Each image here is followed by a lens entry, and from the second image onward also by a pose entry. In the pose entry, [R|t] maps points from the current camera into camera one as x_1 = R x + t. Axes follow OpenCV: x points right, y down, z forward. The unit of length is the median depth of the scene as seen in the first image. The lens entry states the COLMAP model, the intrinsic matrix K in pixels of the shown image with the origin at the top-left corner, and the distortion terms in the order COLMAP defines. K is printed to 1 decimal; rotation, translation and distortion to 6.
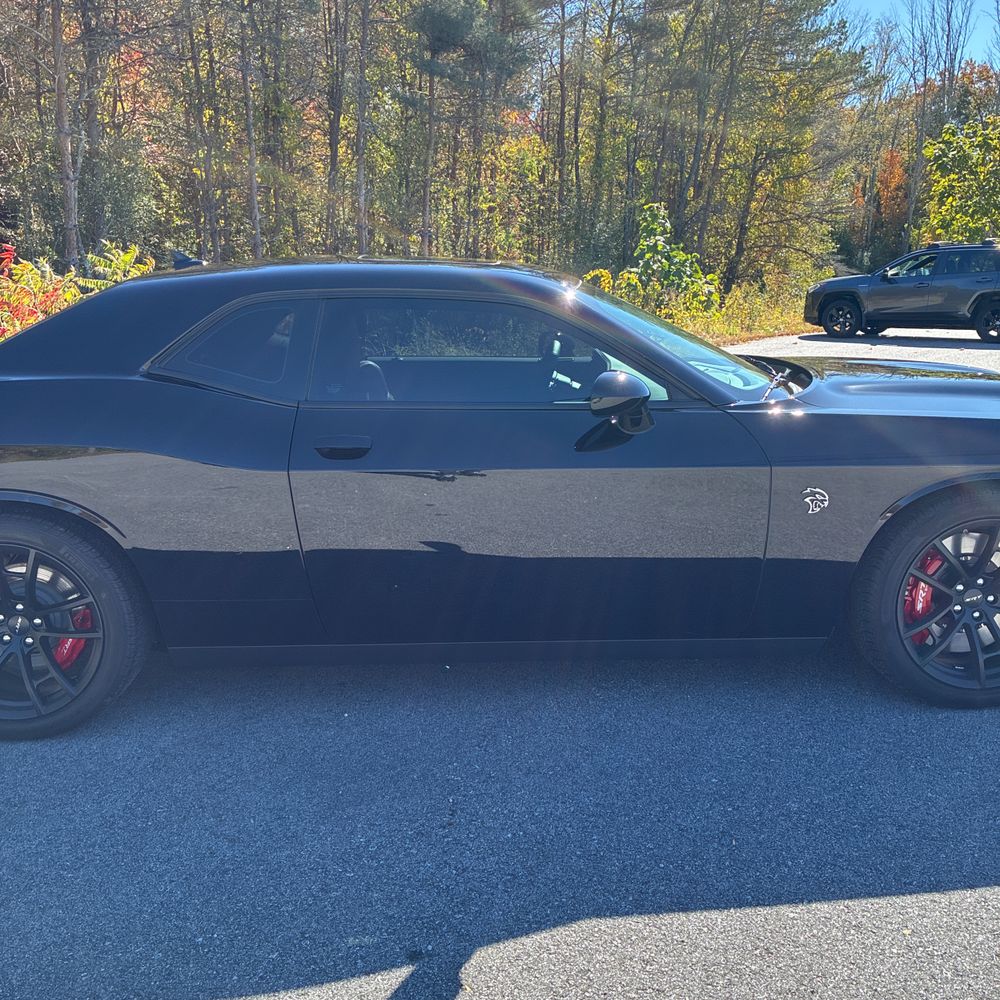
lens RADIAL K [[1006.0, 0, 500.0], [0, 1006.0, 500.0], [0, 0, 1]] dist [0.024924, 0.001285]
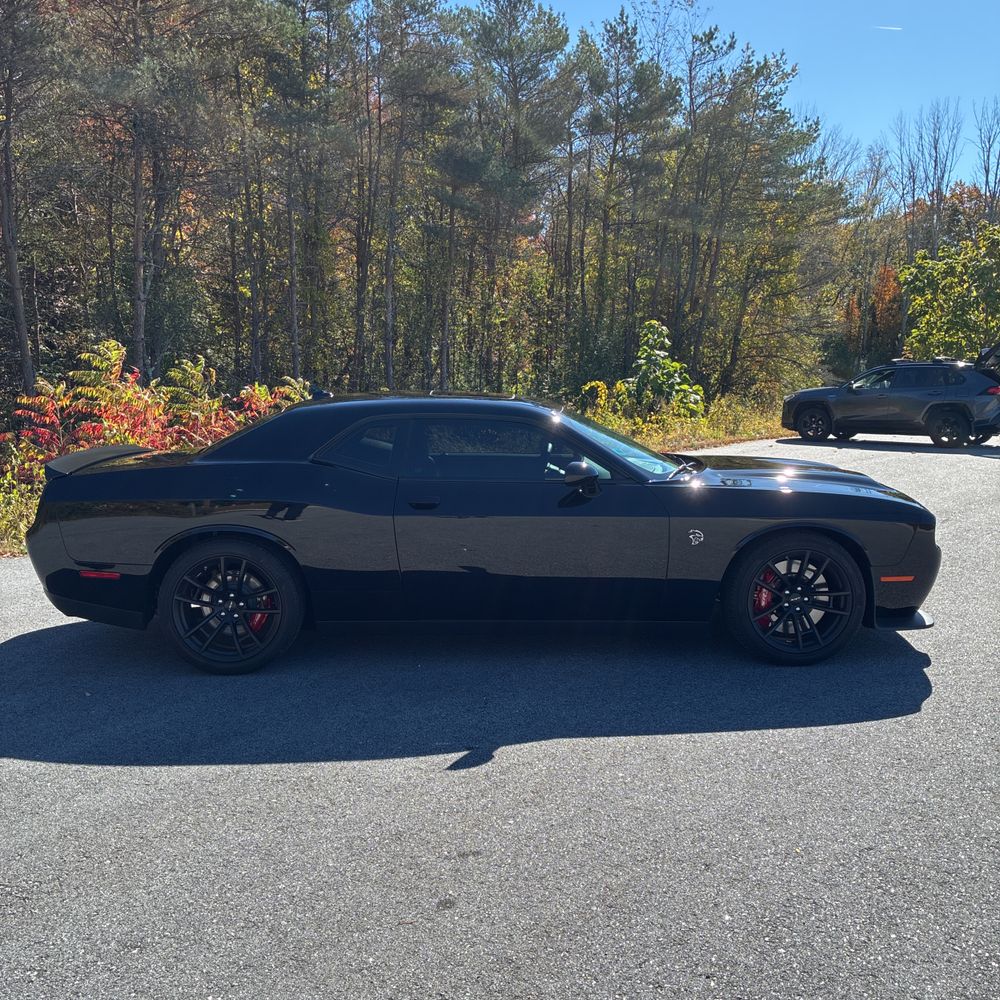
lens RADIAL K [[1006.0, 0, 500.0], [0, 1006.0, 500.0], [0, 0, 1]] dist [0.024924, 0.001285]
pose [[0.999907, 0.010510, -0.008724, -0.001397], [-0.011308, 0.995211, -0.097093, 0.017267], [0.007661, 0.097183, 0.995237, -0.115475]]
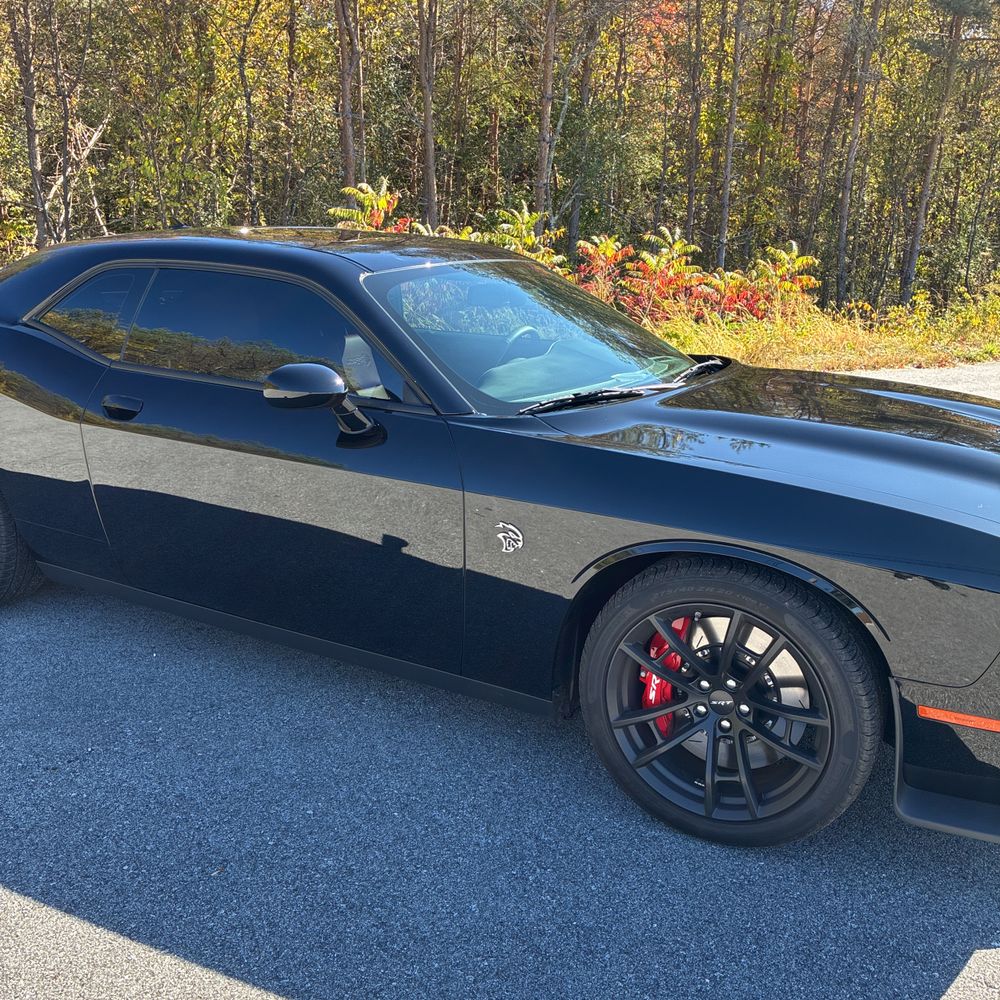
lens RADIAL K [[1006.0, 0, 500.0], [0, 1006.0, 500.0], [0, 0, 1]] dist [0.024924, 0.001285]
pose [[0.856430, 0.166825, -0.488567, 0.114500], [-0.147434, 0.985974, 0.078225, -0.015479], [0.494764, 0.005037, 0.869013, 0.041366]]
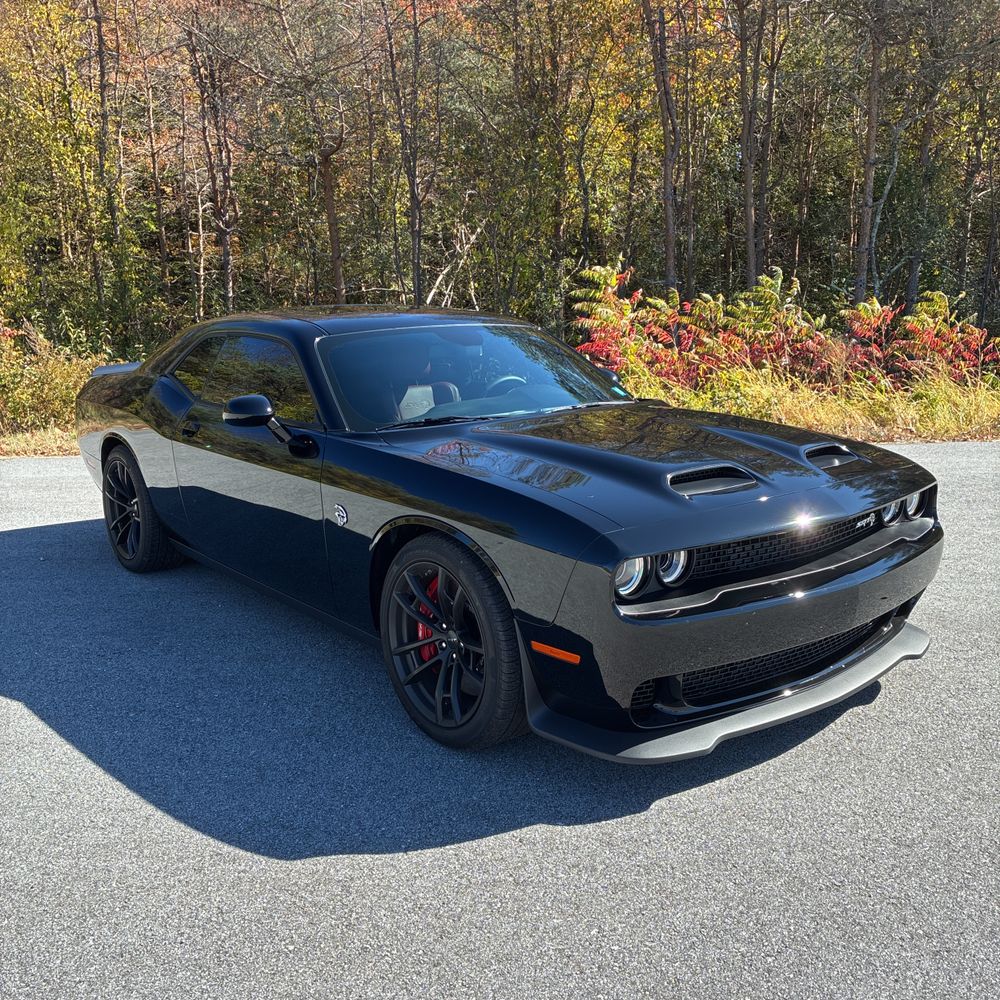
lens RADIAL K [[1003.0, 0, 500.1], [0, 1003.0, 470.8], [0, 0, 1]] dist [0.020280, 0.024224]
pose [[0.598124, 0.140069, -0.789068, 0.221021], [-0.170429, 0.984317, 0.045541, -0.022648], [0.783072, 0.107240, 0.612615, 0.064045]]
